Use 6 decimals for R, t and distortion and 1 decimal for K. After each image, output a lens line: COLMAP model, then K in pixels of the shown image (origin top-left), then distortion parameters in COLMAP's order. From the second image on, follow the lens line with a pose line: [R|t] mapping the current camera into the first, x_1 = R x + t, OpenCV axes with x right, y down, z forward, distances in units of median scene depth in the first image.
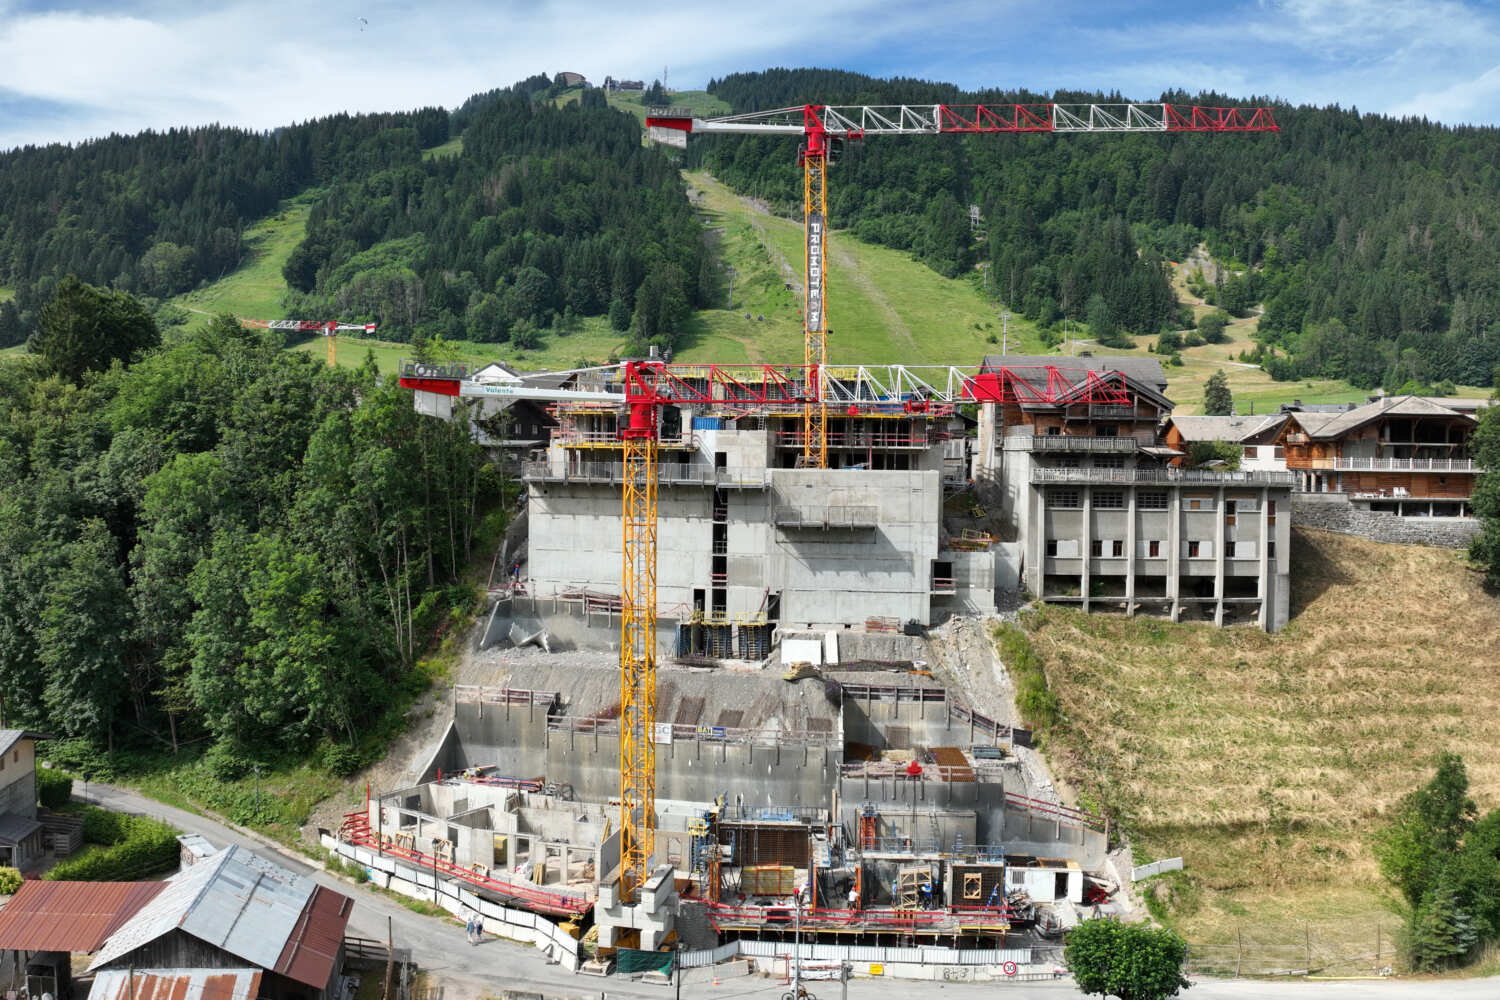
lens RADIAL K [[1231.4, 0, 727.3], [0, 1231.4, 447.9], [0, 0, 1]] dist [-0.107988, -0.009707]
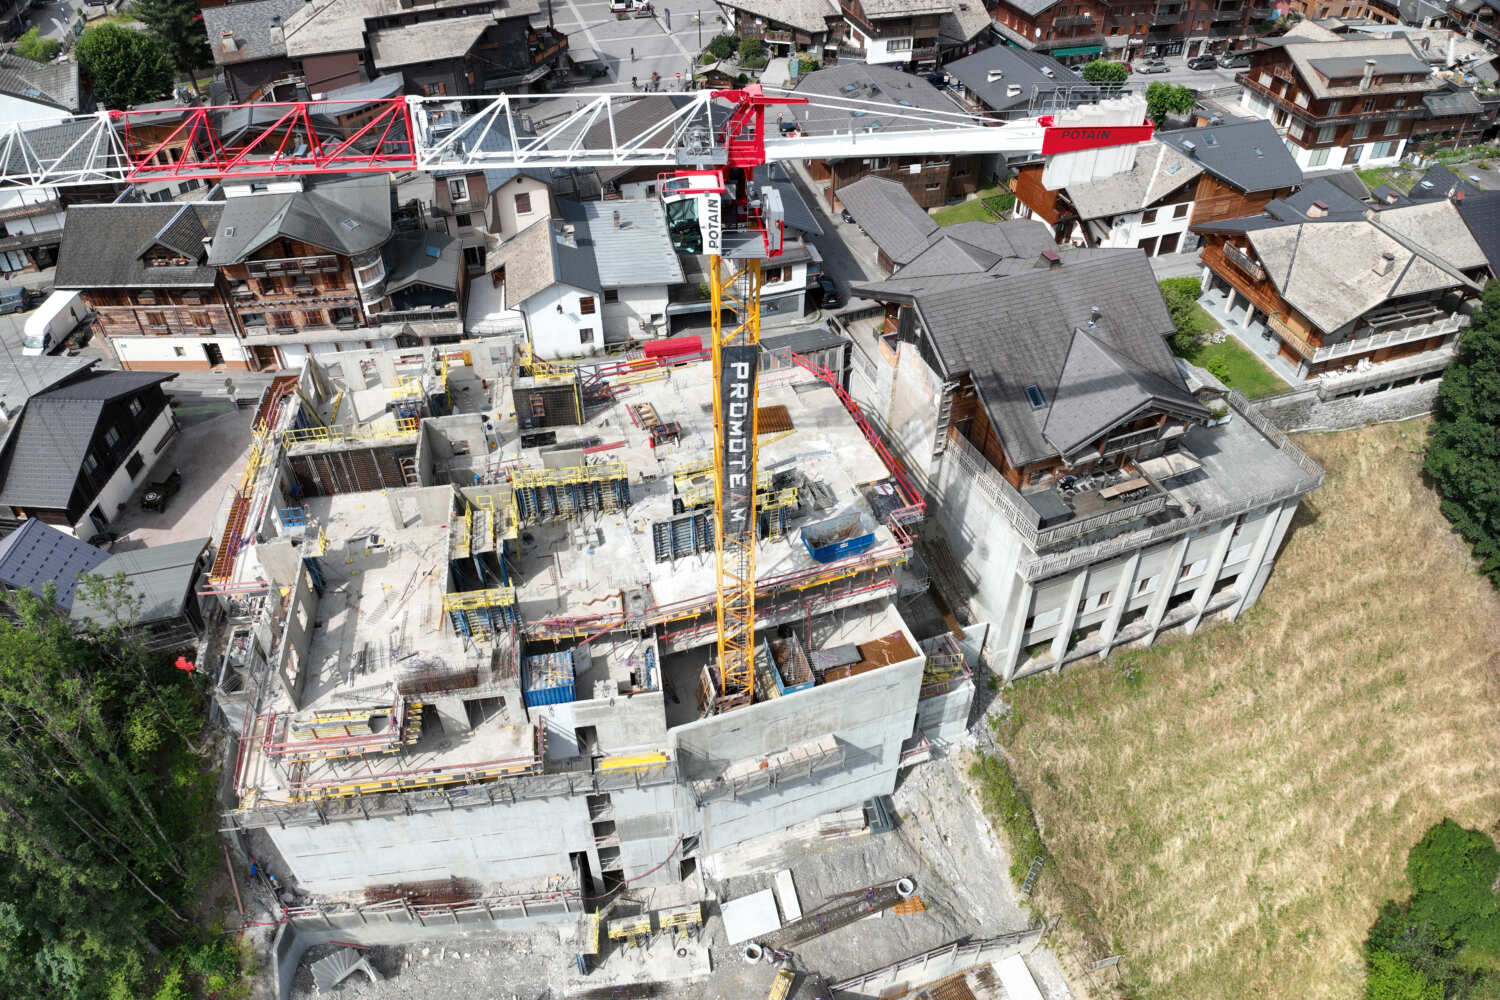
lens RADIAL K [[1059.4, 0, 756.2], [0, 1059.4, 488.5], [0, 0, 1]] dist [-0.112772, -0.004721]
pose [[0.922022, -0.264739, 0.282470, -0.042704], [0.006457, 0.740052, 0.672519, -0.431305], [-0.387084, -0.618253, 0.684053, 0.737609]]
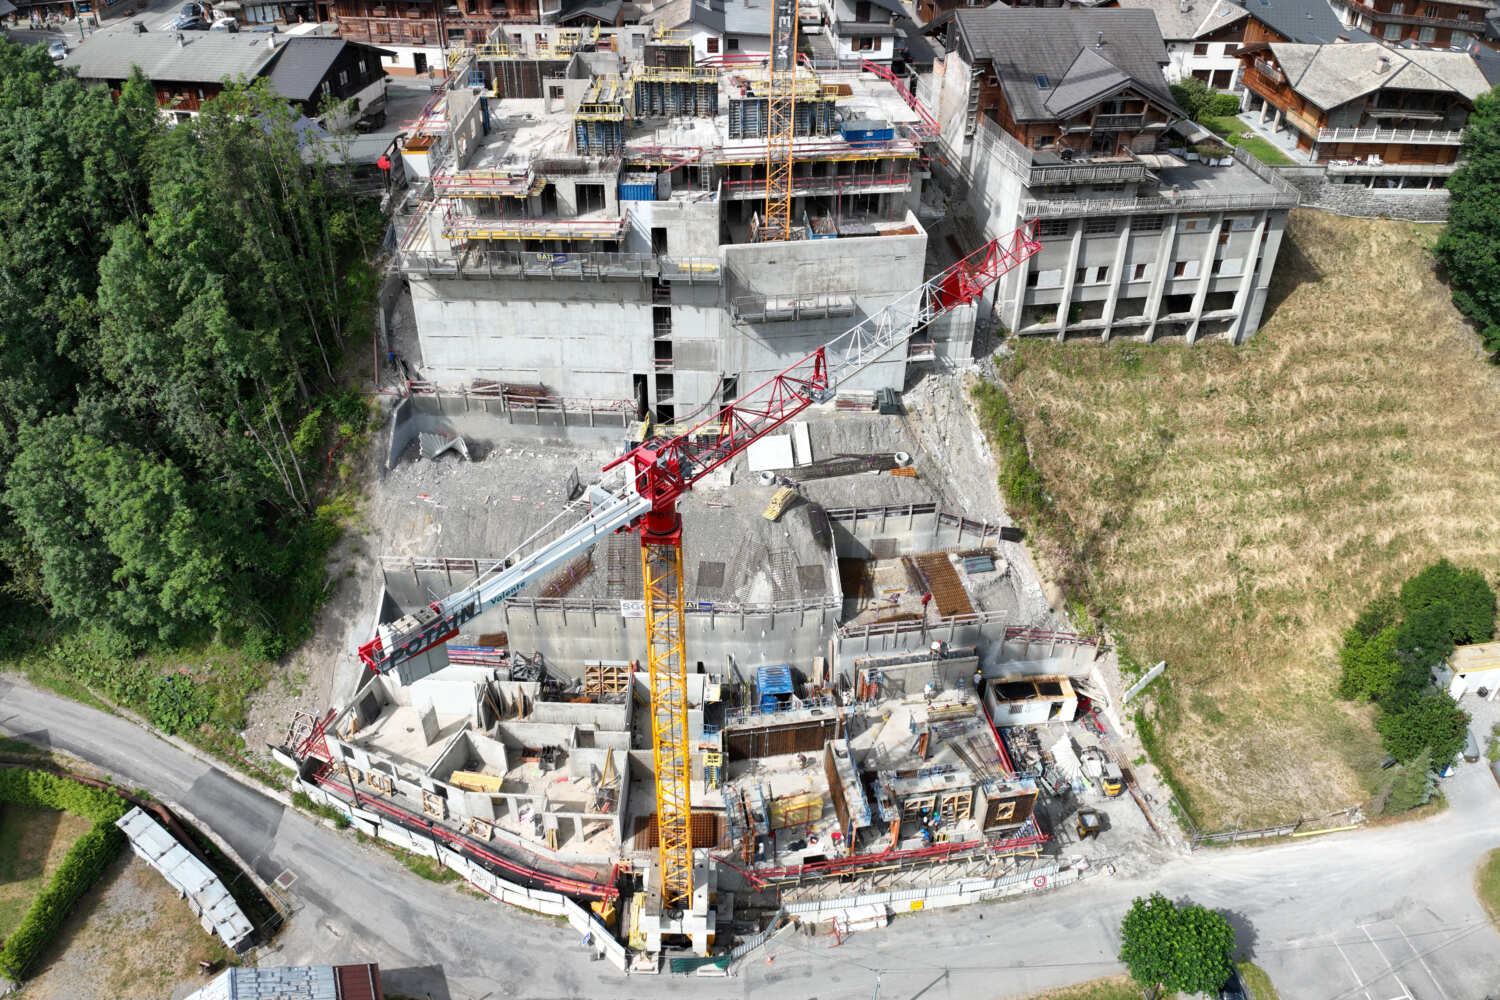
lens RADIAL K [[1110.8, 0, 750.9], [0, 1110.8, 437.6], [0, 0, 1]] dist [-0.082049, -0.008613]
pose [[0.977286, -0.123563, 0.172175, -0.089449], [0.000949, 0.814979, 0.579490, -0.306101], [-0.211923, -0.566164, 0.796585, 0.373421]]
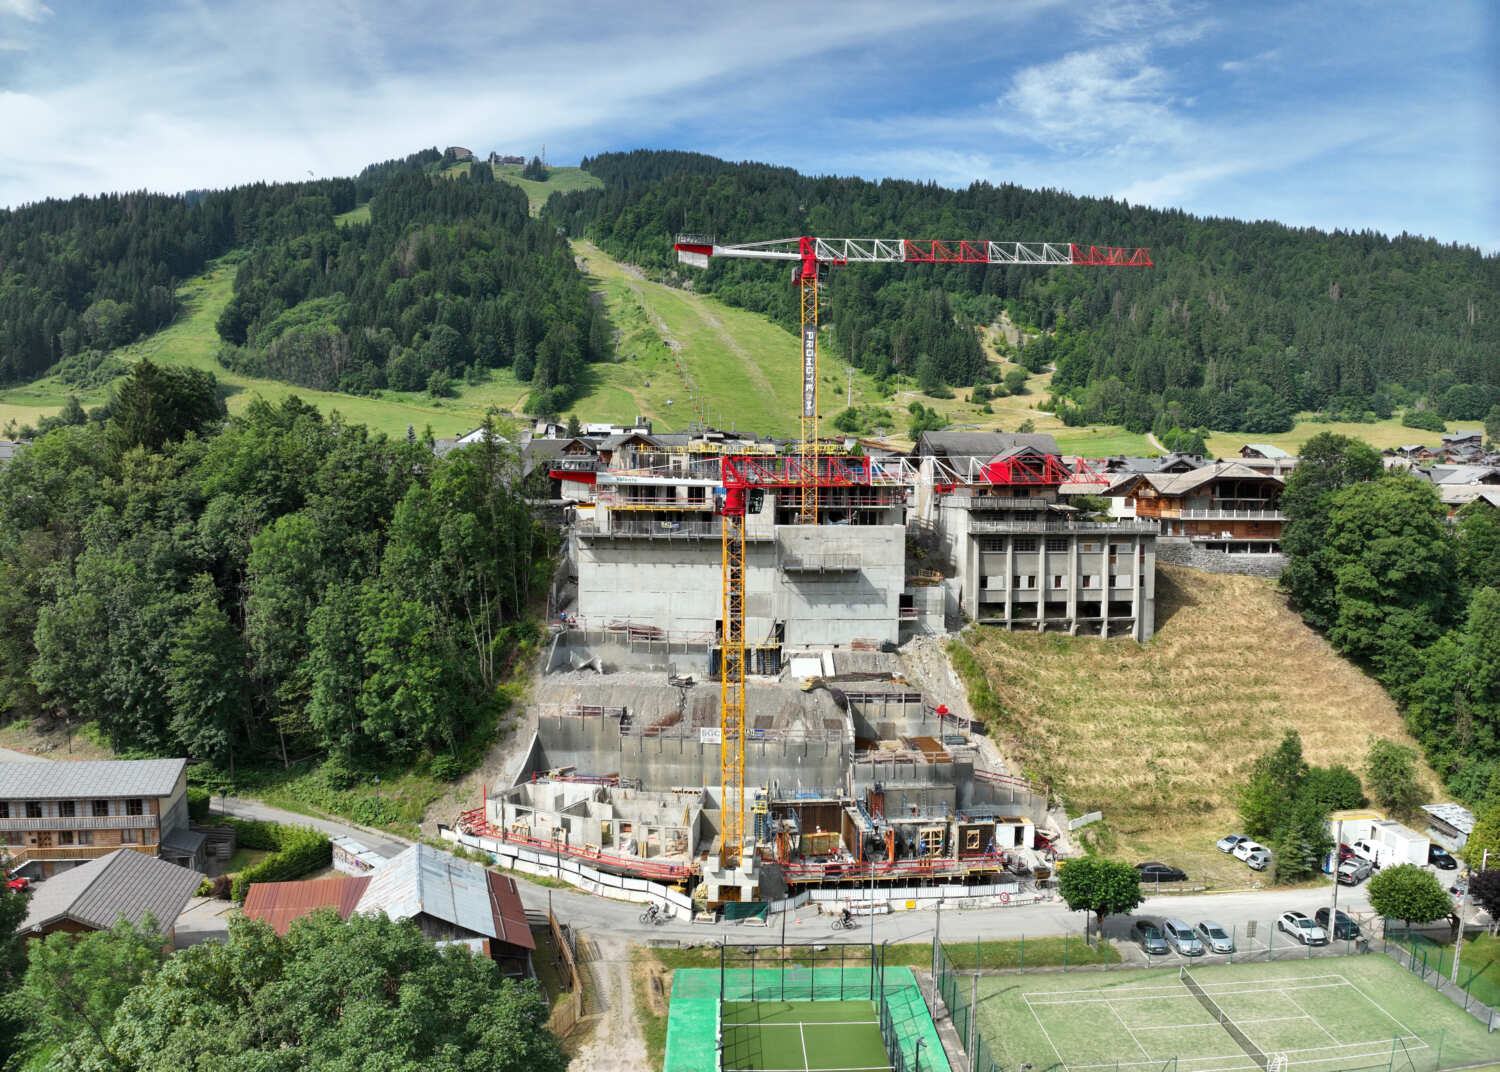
lens RADIAL K [[1056.0, 0, 754.6], [0, 1056.0, 521.7], [0, 0, 1]] dist [-0.106957, -0.008869]
pose [[0.987935, -0.010680, 0.154498, -0.163320], [0.003902, 0.999019, 0.044108, -0.036466], [-0.154817, -0.042972, 0.987008, -0.079700]]
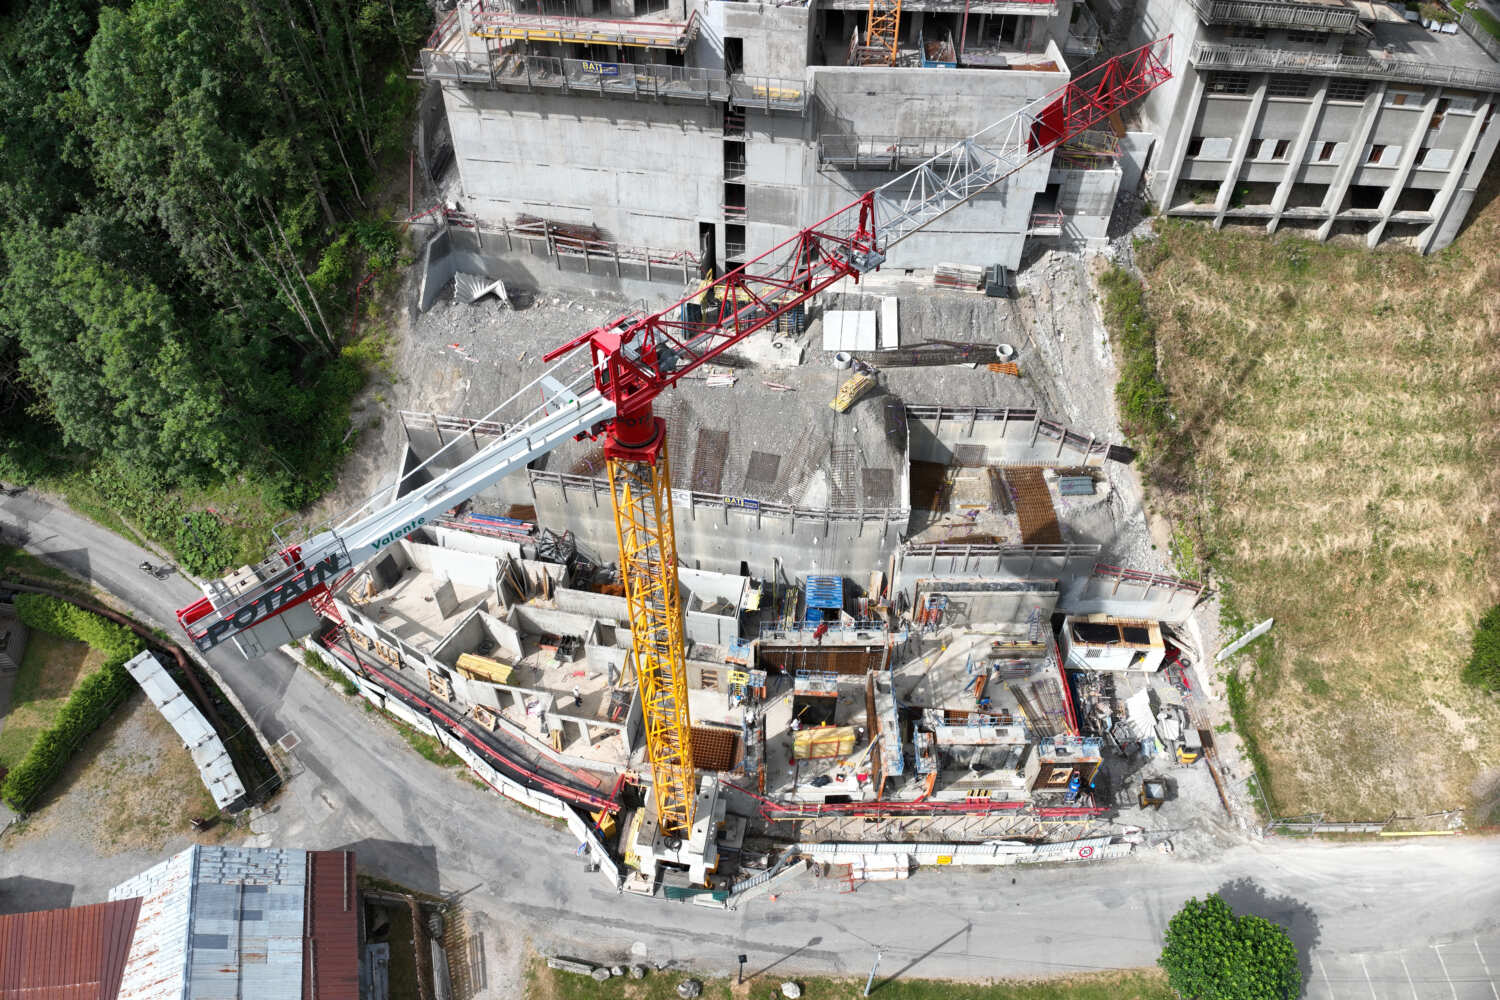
lens RADIAL K [[1055.3, 0, 754.8], [0, 1055.3, 533.7], [0, 0, 1]] dist [-0.104352, -0.015926]
pose [[0.998119, -0.049362, 0.036351, -0.027412], [0.004423, 0.649418, 0.760418, -0.243330], [-0.061143, -0.758827, 0.648415, 0.491308]]
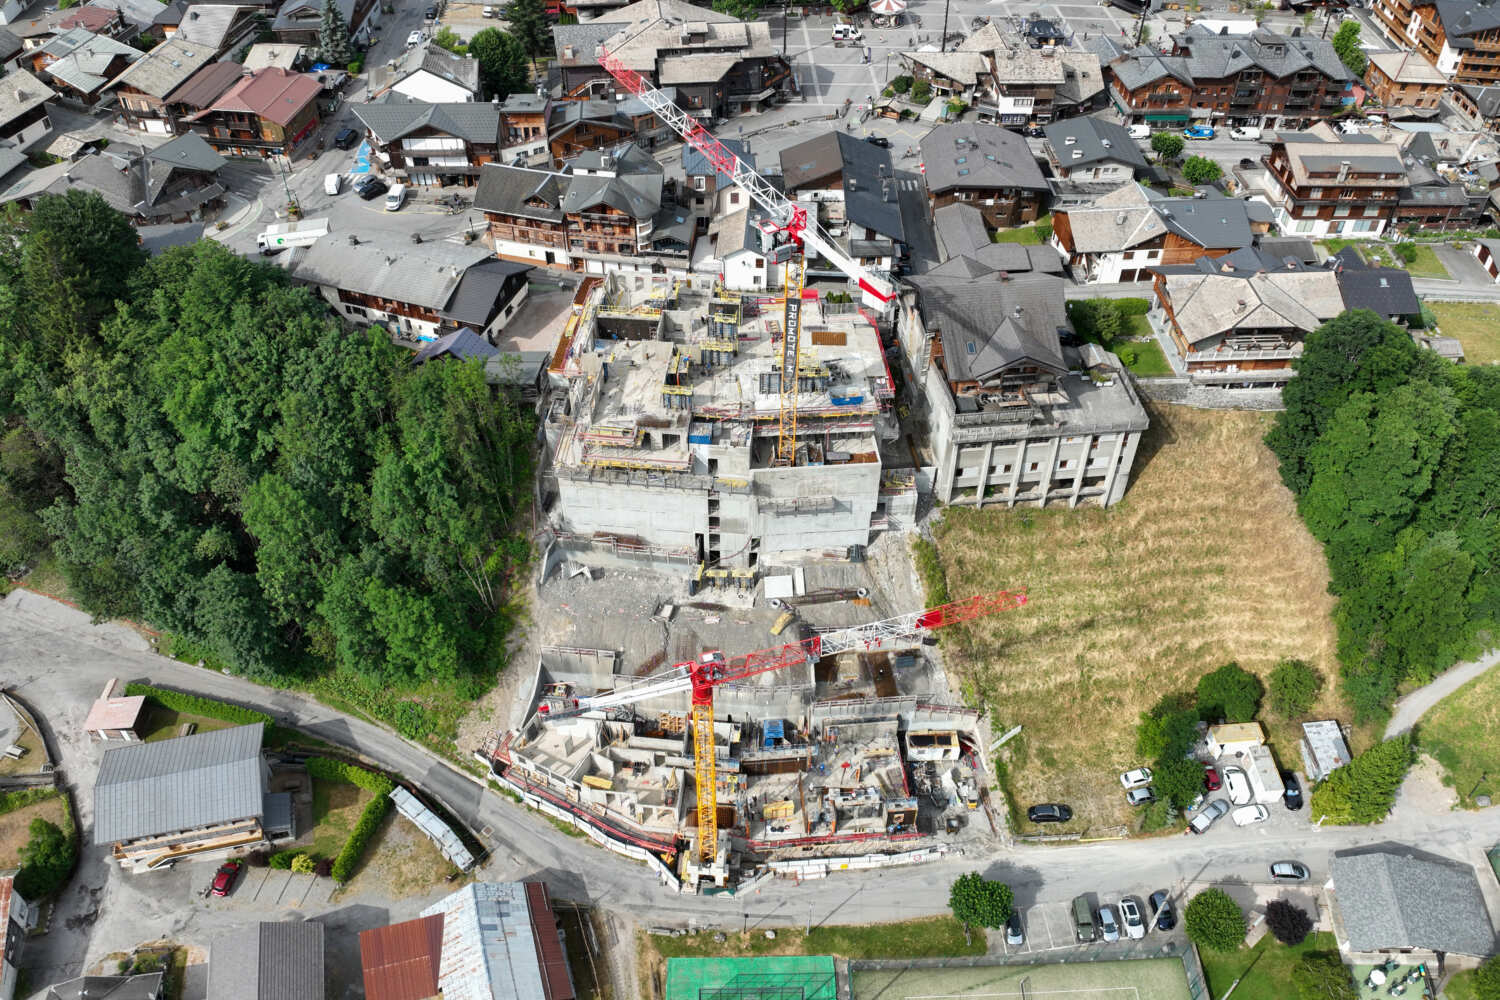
lens RADIAL K [[1184.7, 0, 750.2], [0, 1184.7, 461.7], [0, 0, 1]] dist [-0.100338, -0.006688]
pose [[0.990166, -0.098836, 0.099010, -0.092582], [0.005109, 0.732806, 0.680418, -0.865365], [-0.139805, -0.673221, 0.726105, 0.113845]]
